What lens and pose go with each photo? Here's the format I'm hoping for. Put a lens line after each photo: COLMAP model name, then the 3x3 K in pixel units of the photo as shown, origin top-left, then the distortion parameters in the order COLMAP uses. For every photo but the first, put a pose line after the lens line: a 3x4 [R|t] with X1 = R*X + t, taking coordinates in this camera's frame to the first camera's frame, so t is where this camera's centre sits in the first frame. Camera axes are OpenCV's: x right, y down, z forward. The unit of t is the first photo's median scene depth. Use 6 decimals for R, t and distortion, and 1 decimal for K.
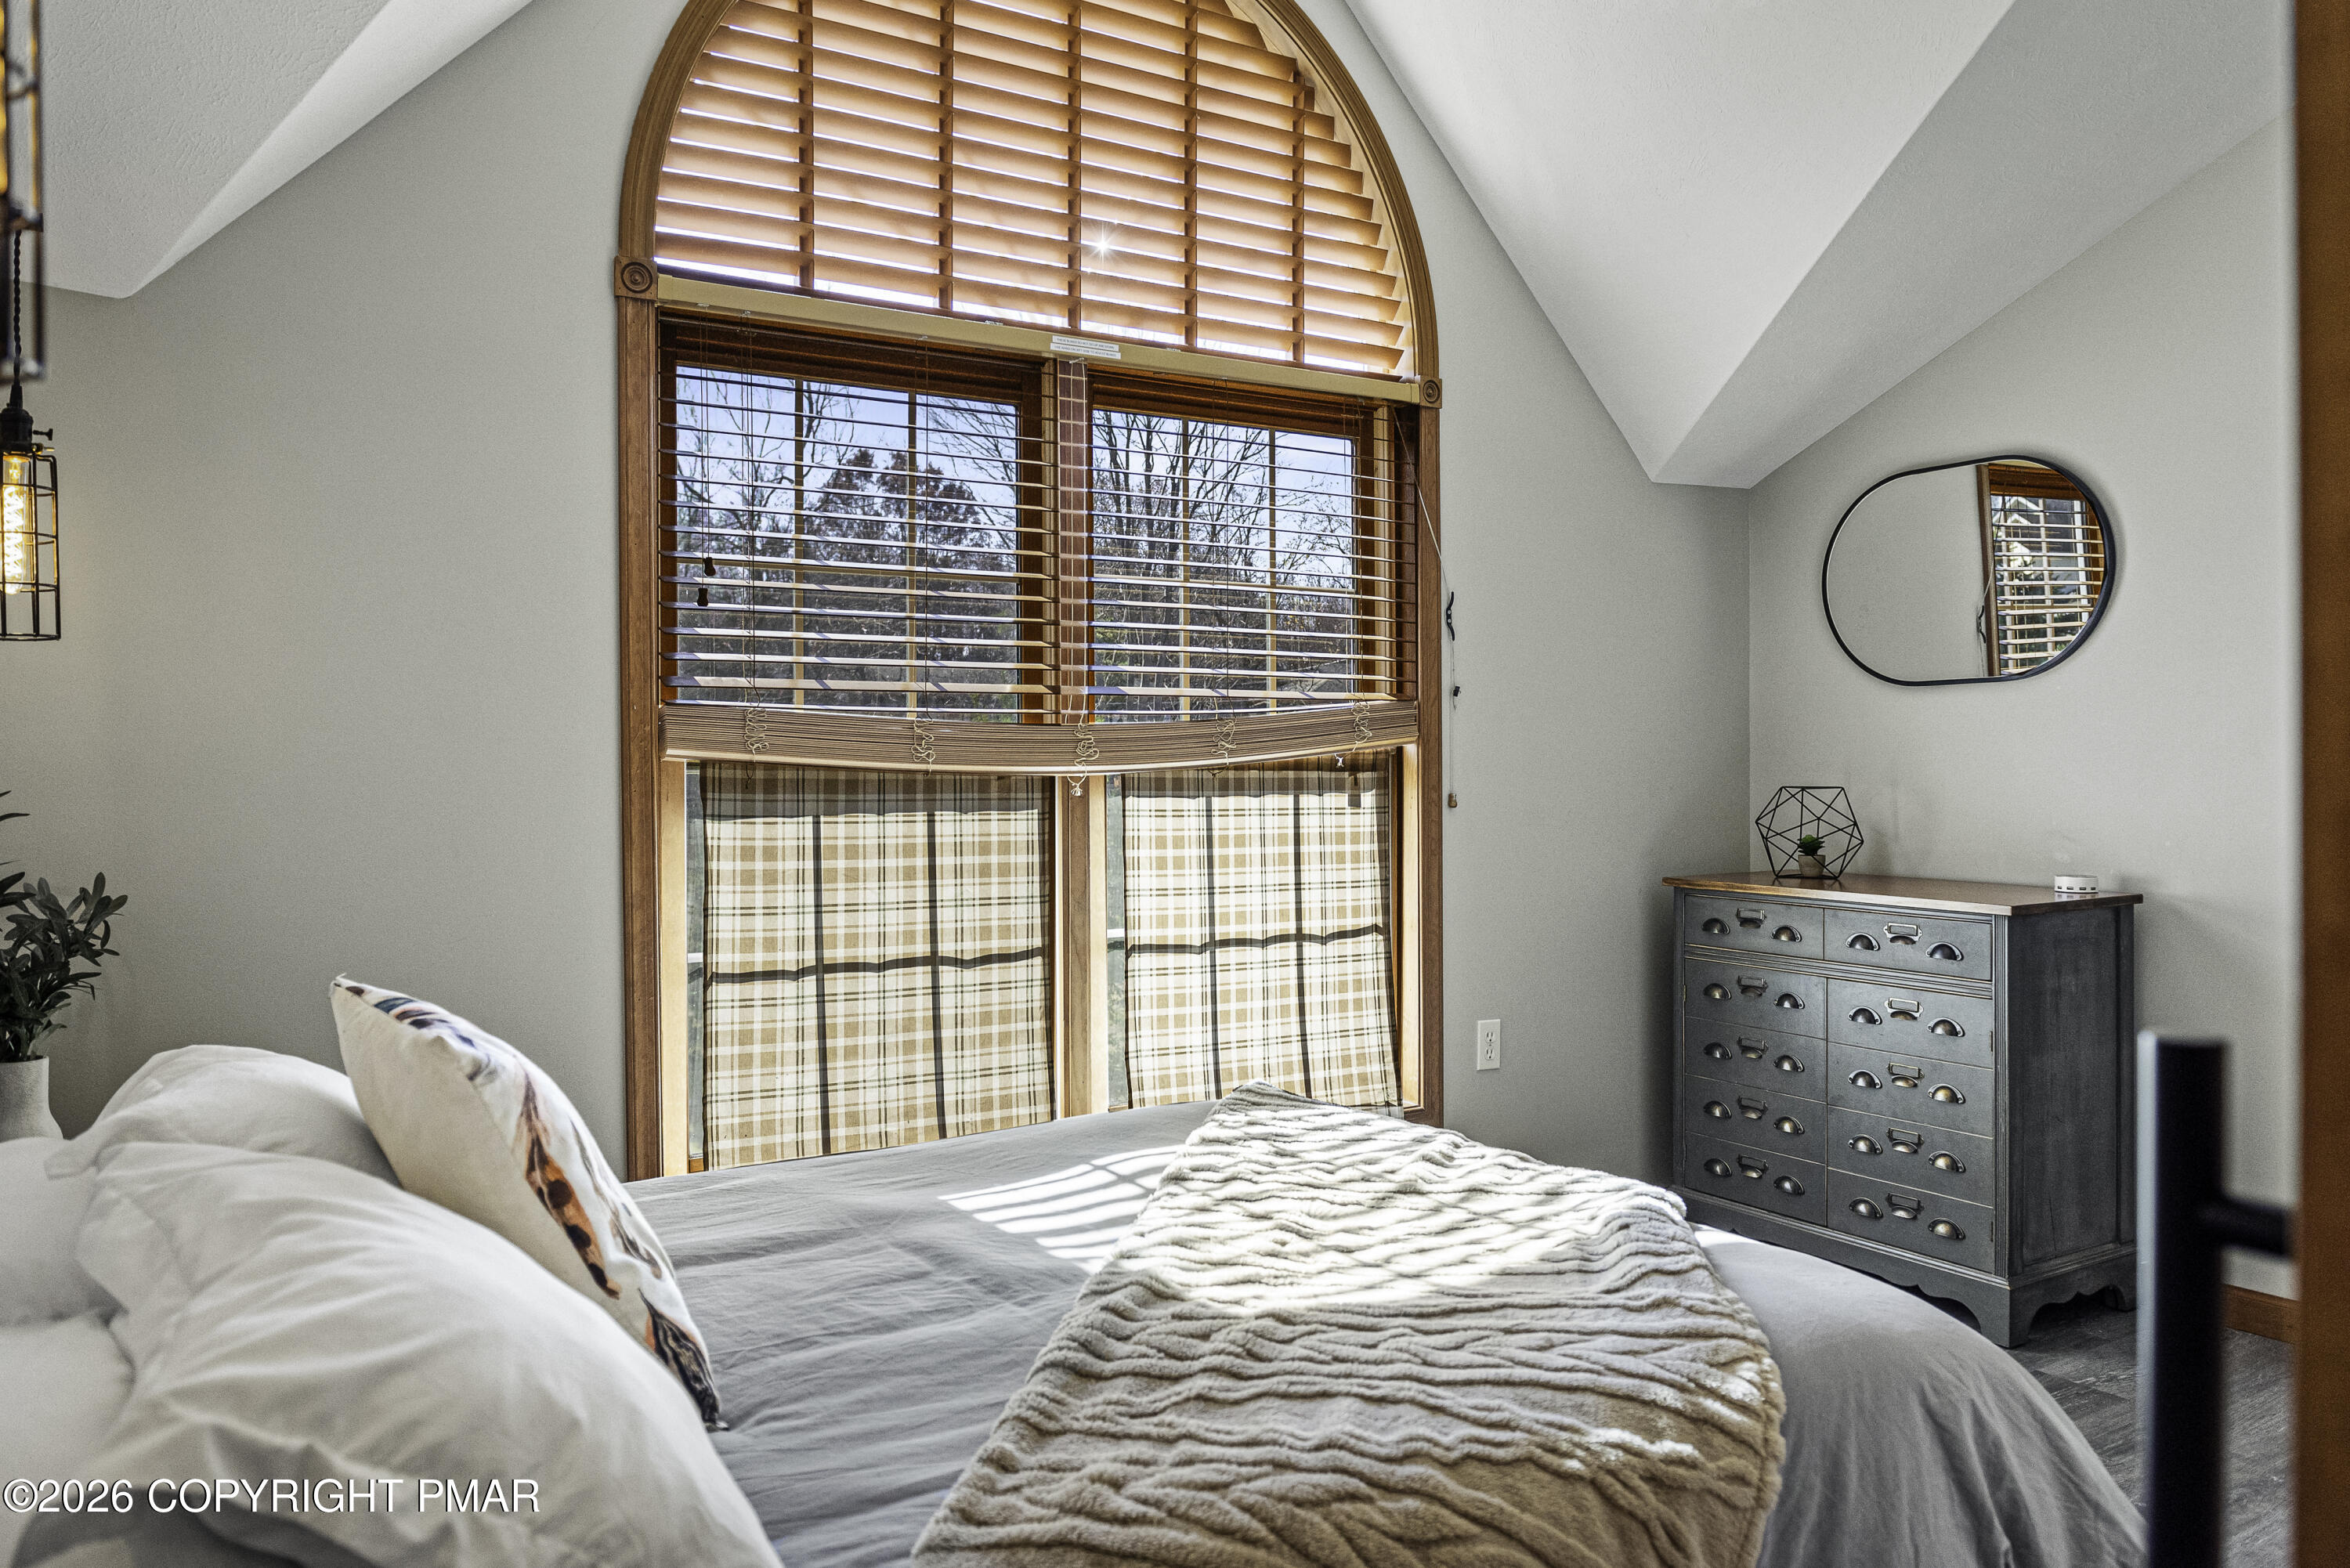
lens RADIAL K [[1728.4, 0, 1172.1], [0, 1728.4, 791.1], [0, 0, 1]] dist [-0.007942, -0.008581]
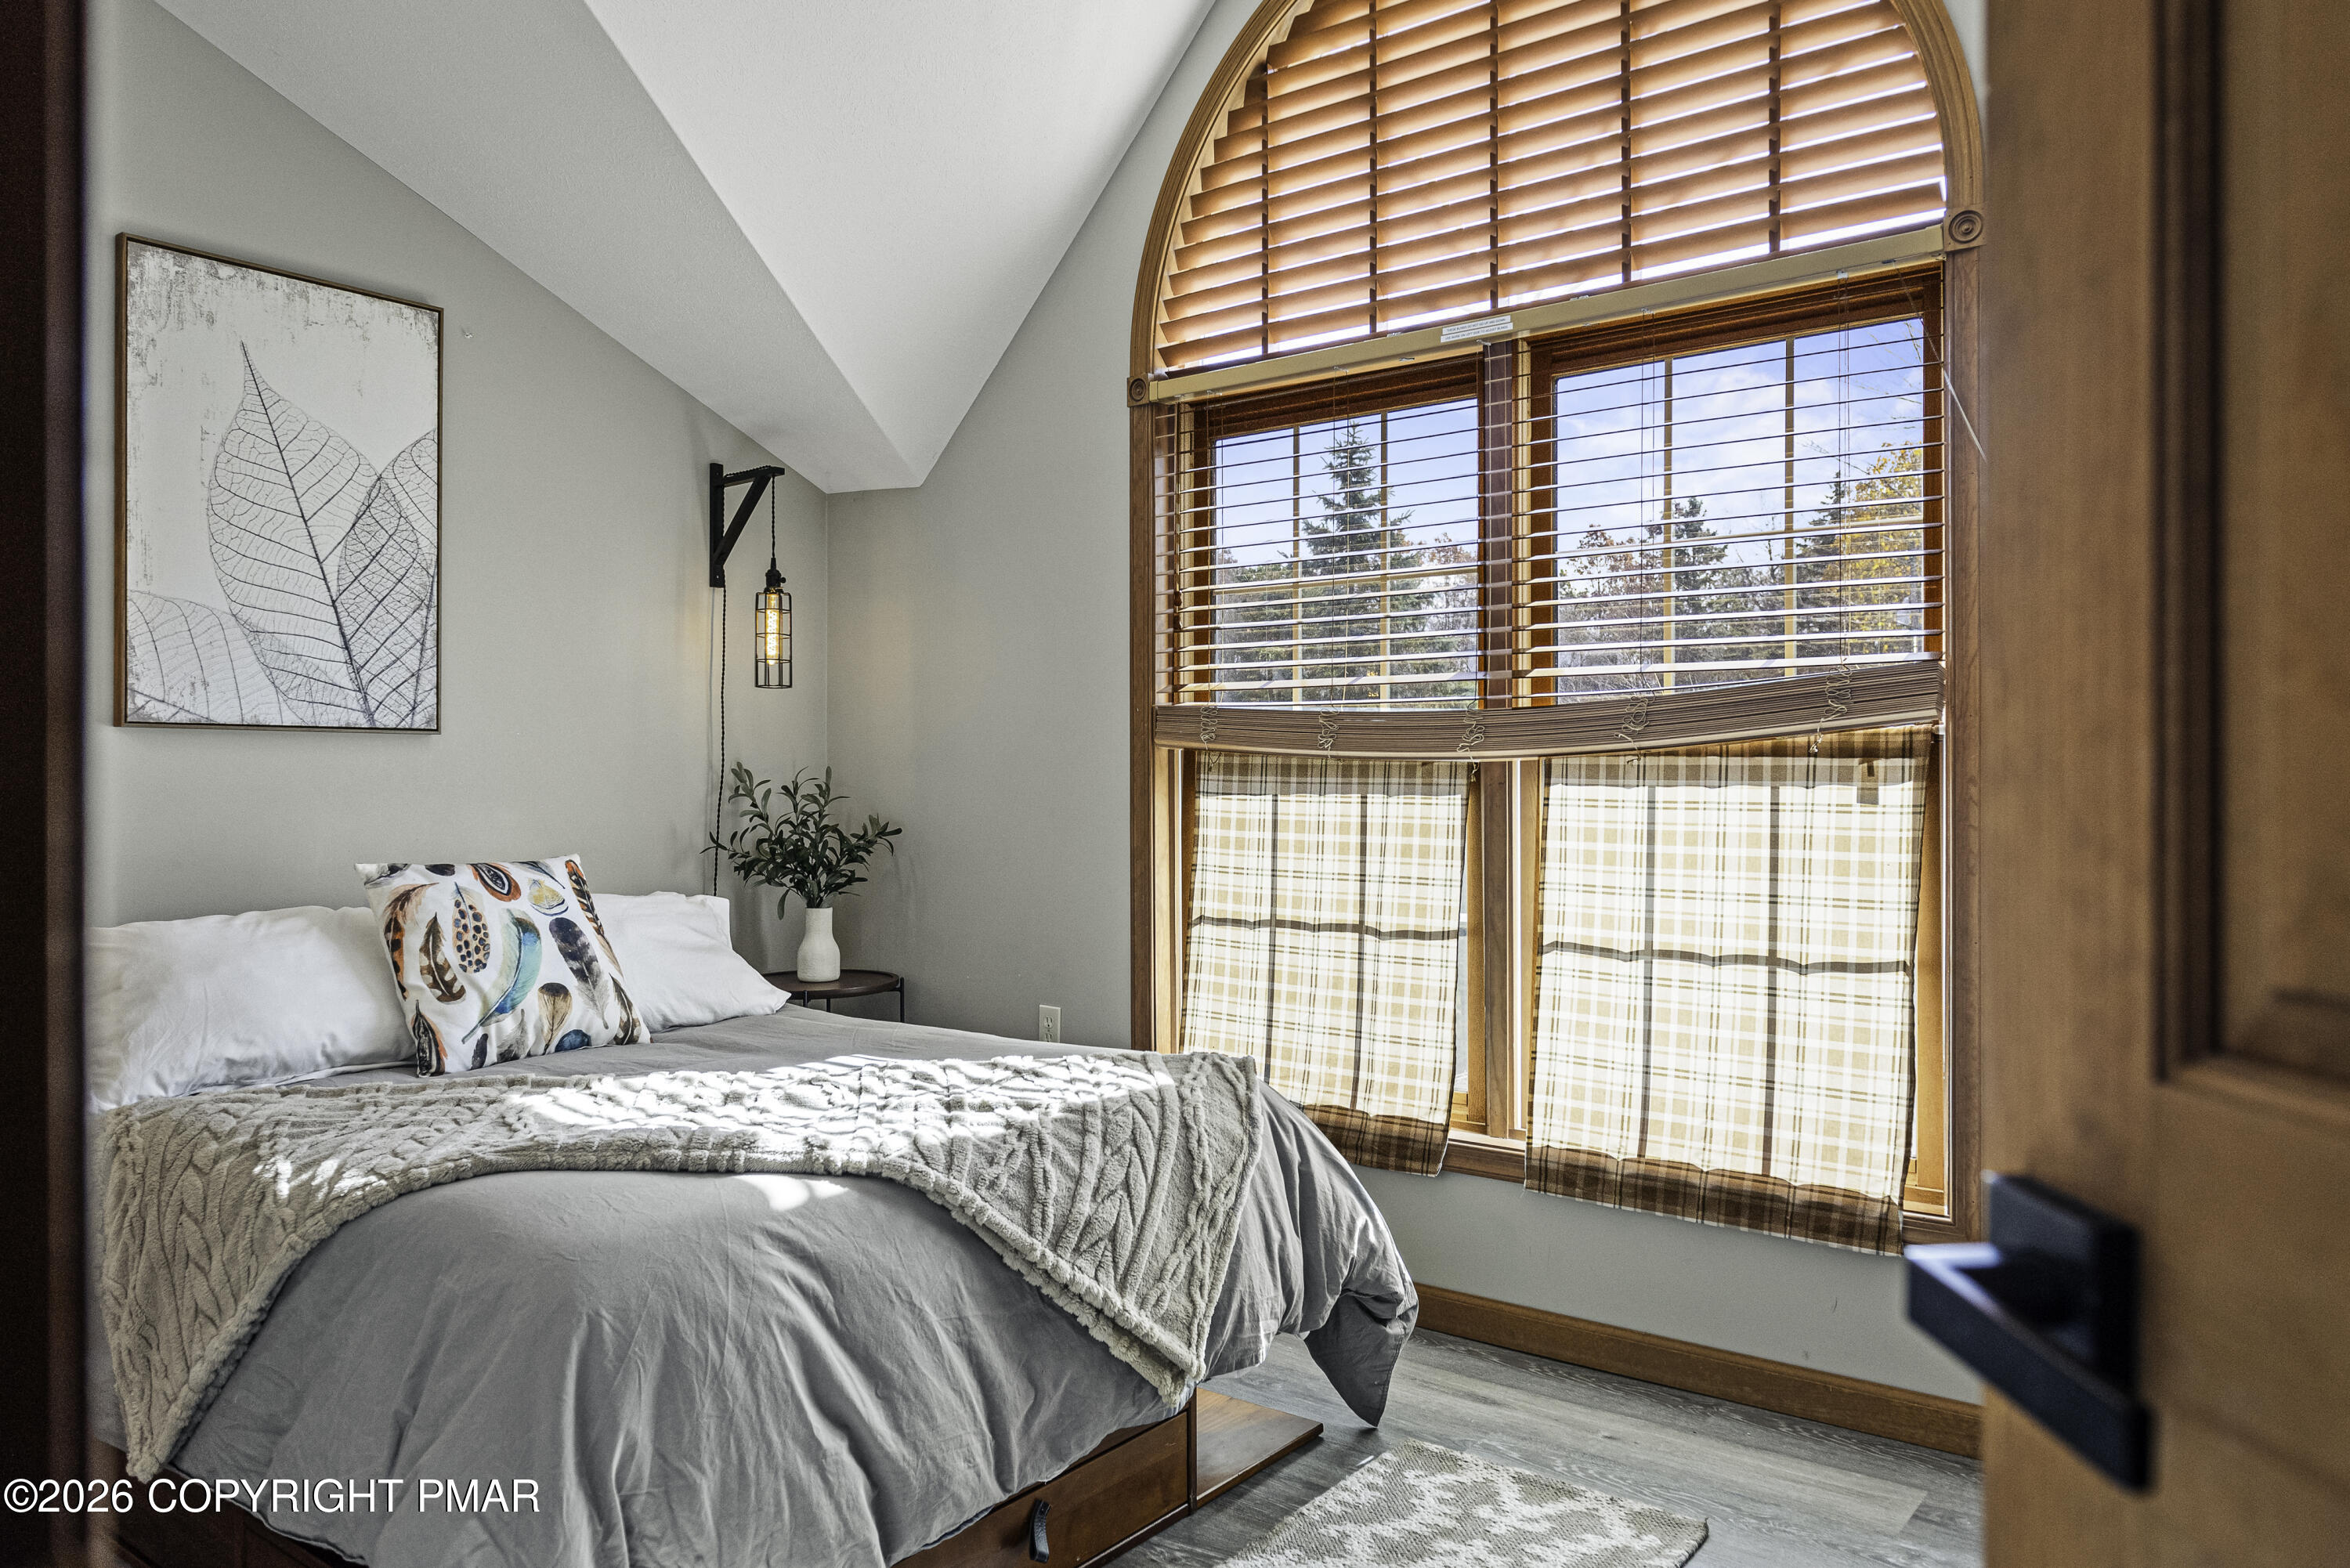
lens RADIAL K [[1733.5, 0, 1171.8], [0, 1733.5, 779.7], [0, 0, 1]] dist [0.036339, -0.000959]
pose [[0.299813, 0.013347, -0.953905, 0.821885], [-0.010430, 0.999888, 0.010712, -0.007318], [0.953941, 0.006738, 0.299919, 0.515392]]
